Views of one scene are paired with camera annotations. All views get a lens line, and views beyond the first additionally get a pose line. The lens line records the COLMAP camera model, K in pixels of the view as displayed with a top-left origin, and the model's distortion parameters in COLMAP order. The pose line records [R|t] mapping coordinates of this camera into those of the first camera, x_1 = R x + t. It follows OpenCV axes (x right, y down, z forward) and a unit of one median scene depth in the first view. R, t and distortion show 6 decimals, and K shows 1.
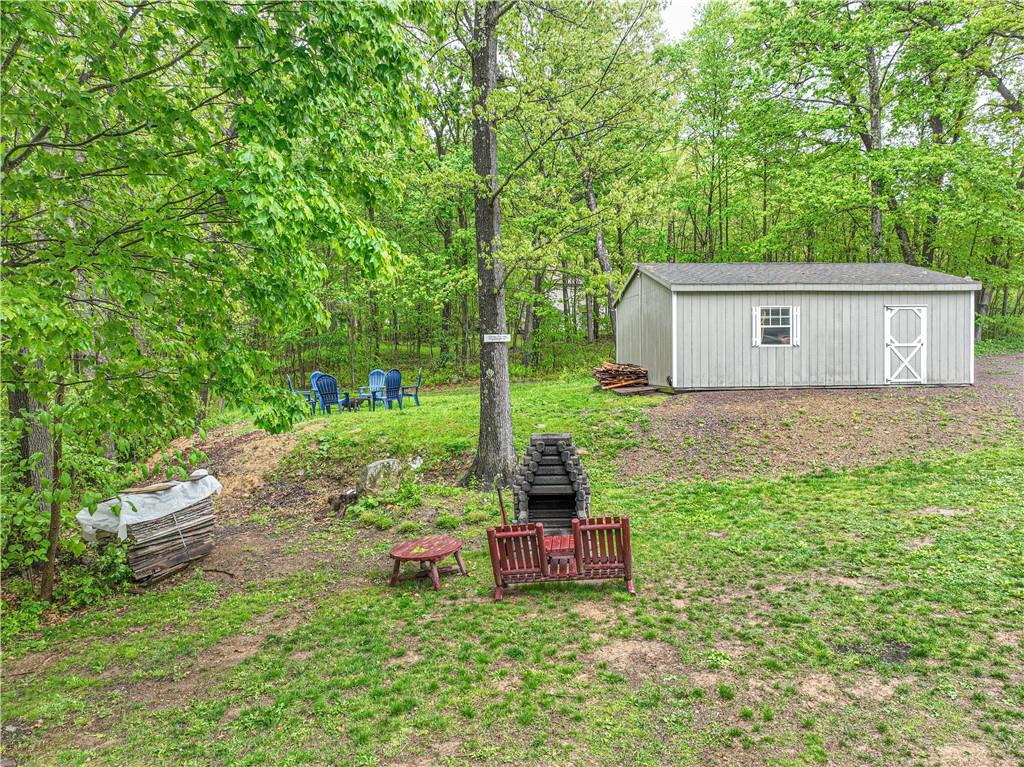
lens RADIAL K [[720.1, 0, 511.9], [0, 720.1, 381.1], [0, 0, 1]] dist [0.005421, 0.006167]
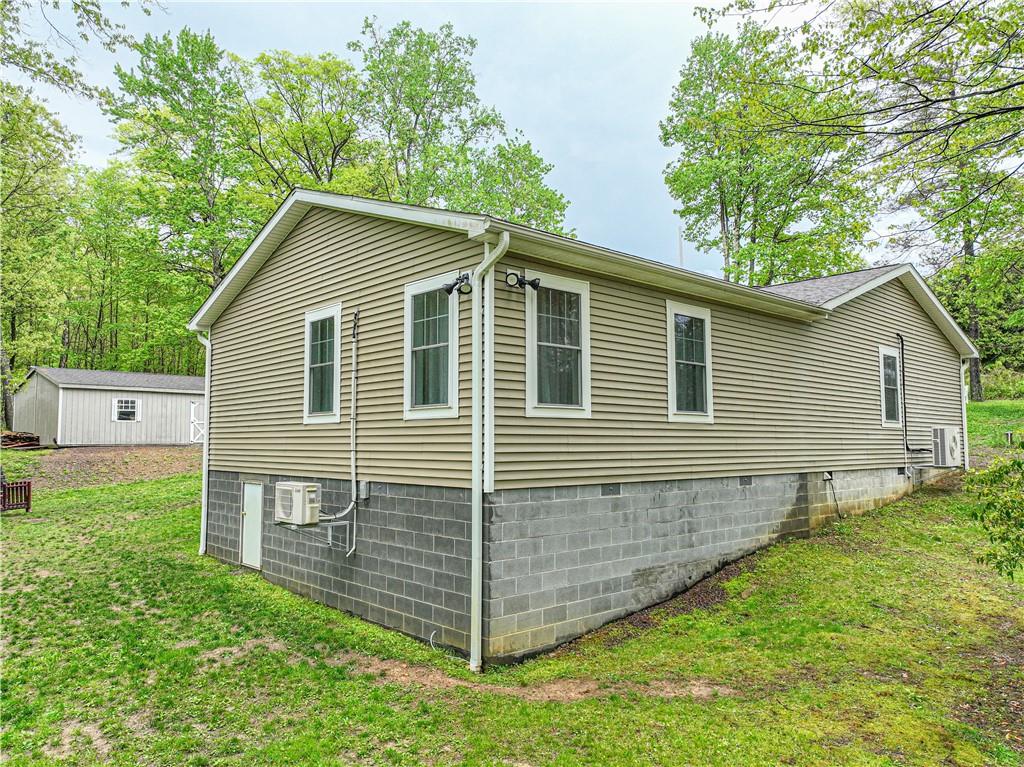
lens RADIAL K [[720.1, 0, 511.7], [0, 720.1, 383.9], [0, 0, 1]] dist [0.005421, 0.006167]
pose [[0.717507, 0.062130, 0.693775, -0.186949], [0.022395, 0.993441, -0.112127, 0.079551], [-0.696191, 0.095989, 0.711410, -0.918484]]
